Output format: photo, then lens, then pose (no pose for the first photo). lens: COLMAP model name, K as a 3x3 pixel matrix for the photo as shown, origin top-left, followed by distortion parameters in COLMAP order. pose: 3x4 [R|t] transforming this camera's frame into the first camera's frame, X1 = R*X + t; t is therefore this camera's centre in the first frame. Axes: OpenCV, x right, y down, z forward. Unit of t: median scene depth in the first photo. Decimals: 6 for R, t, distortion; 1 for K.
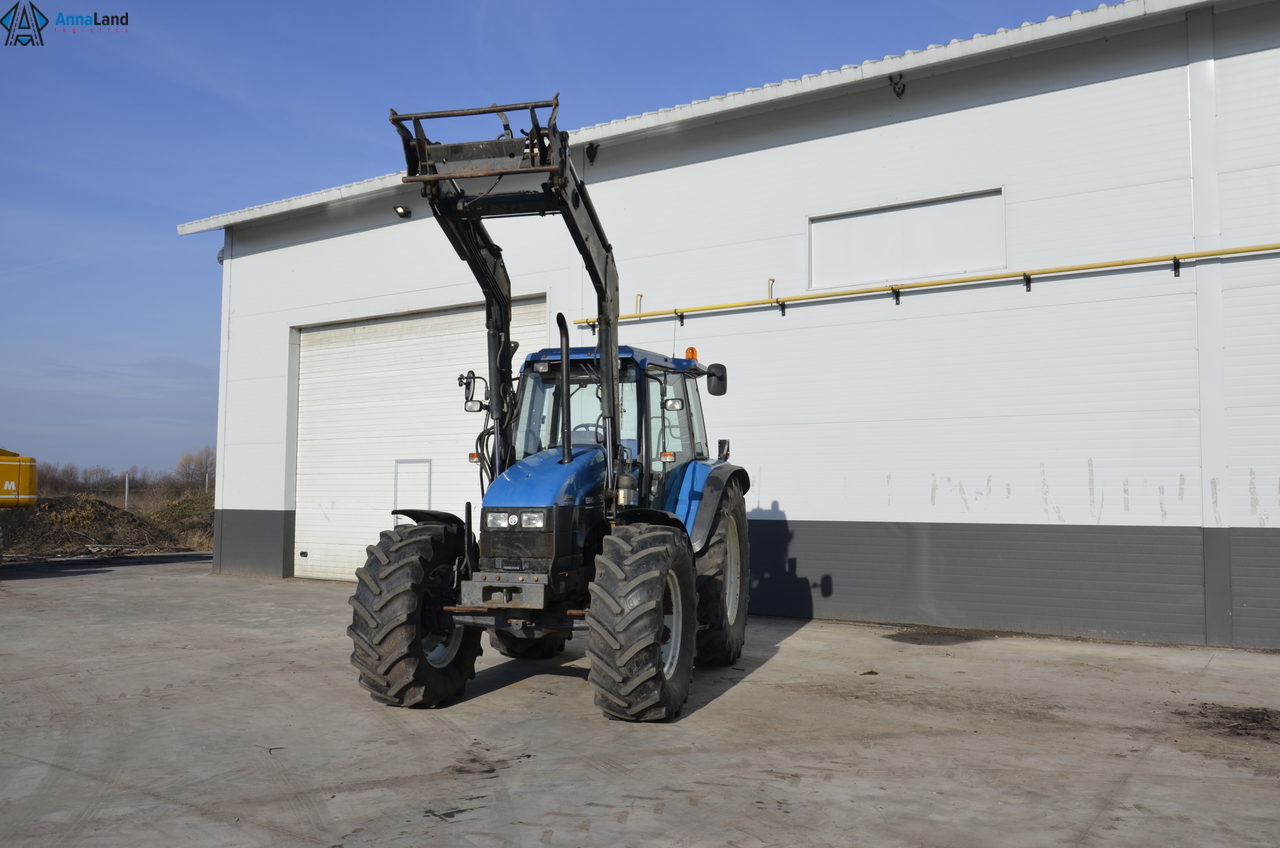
lens RADIAL K [[977.4, 0, 645.0], [0, 977.4, 432.0], [0, 0, 1]] dist [-0.014934, 0.000510]
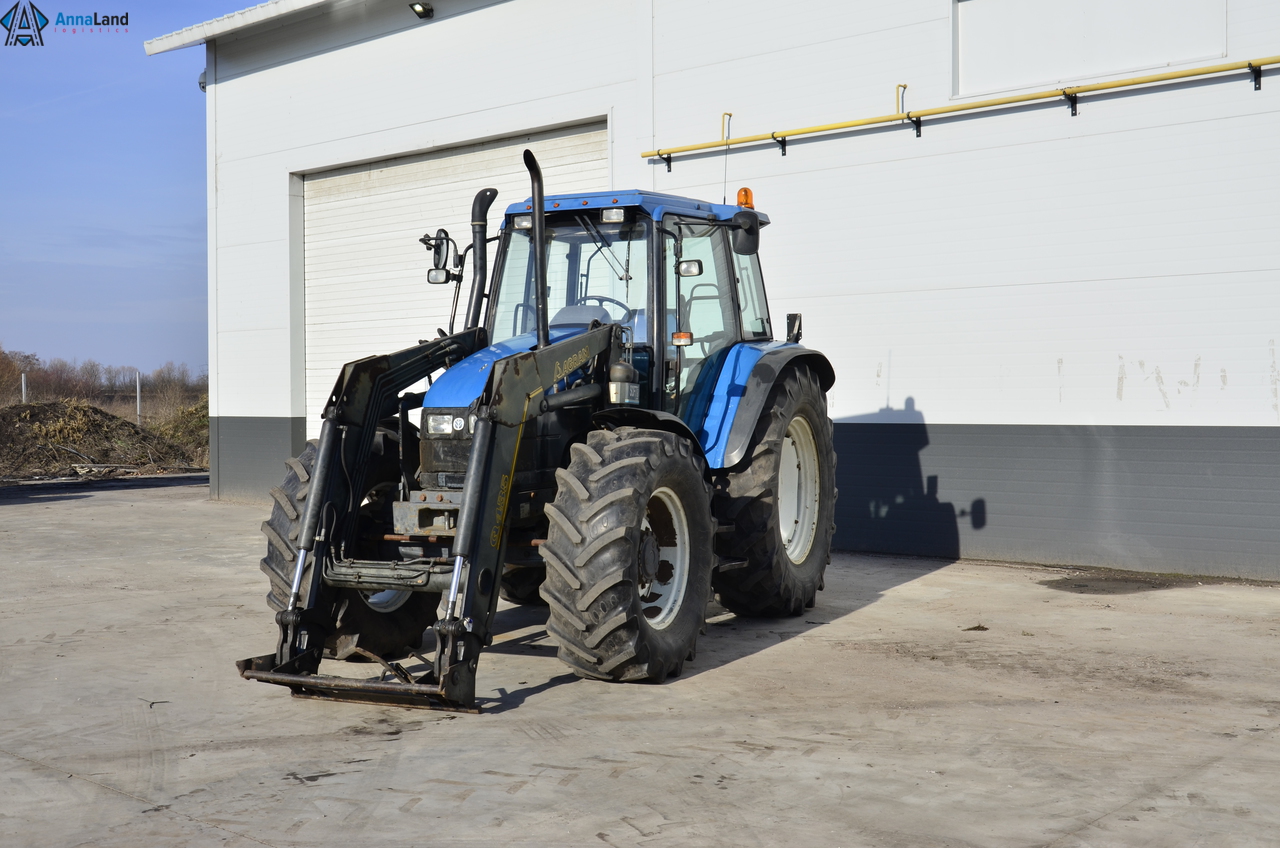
lens RADIAL K [[1379.5, 0, 657.1], [0, 1379.5, 428.0], [0, 0, 1]] dist [-0.062296, 0.118529]
pose [[0.990293, -0.007242, -0.138807, 0.134103], [0.019630, 0.995919, 0.088085, 0.000210], [0.137603, -0.089955, 0.986394, -0.042695]]
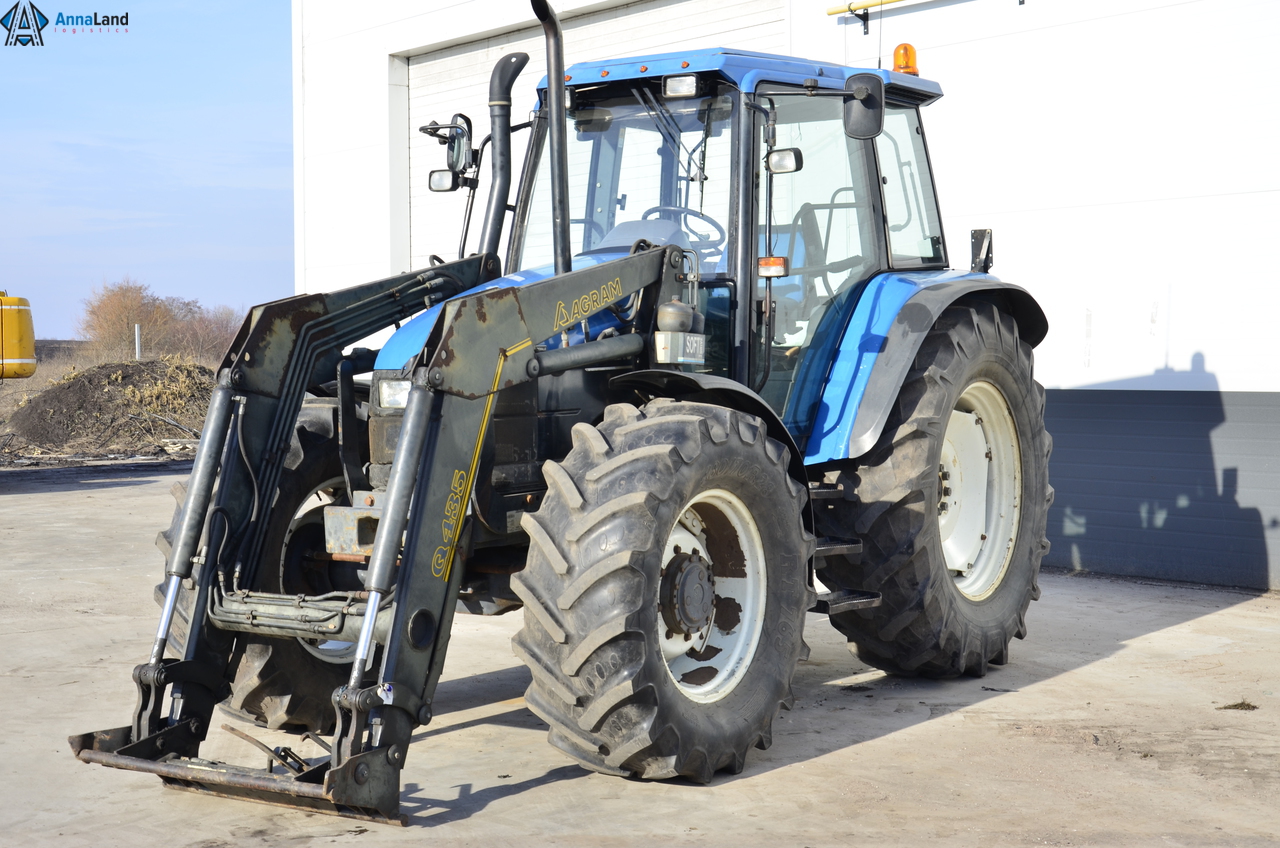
lens RADIAL K [[1801.6, 0, 676.2], [0, 1801.6, 425.2], [0, 0, 1]] dist [-0.046731, 0.018621]
pose [[0.955109, -0.000395, -0.296255, 0.223120], [0.032067, 0.994261, 0.102059, 0.009473], [0.294515, -0.106977, 0.949640, 0.090001]]
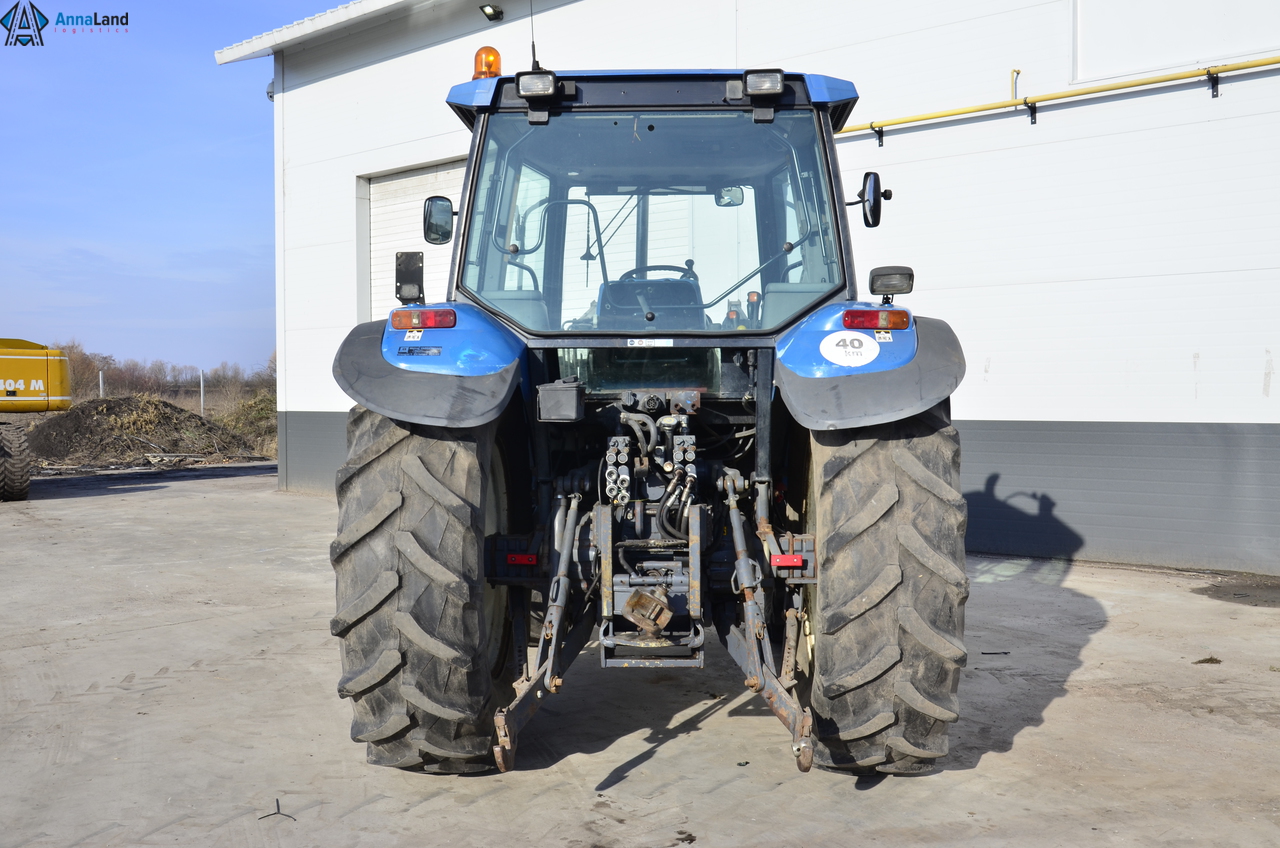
lens RADIAL K [[1156.1, 0, 662.1], [0, 1156.1, 428.3], [0, 0, 1]] dist [-0.046614, 0.014512]
pose [[0.993055, -0.007016, -0.117440, -0.035746], [0.018618, 0.995013, 0.097987, 0.014756], [0.116167, -0.099493, 0.988234, 0.228093]]
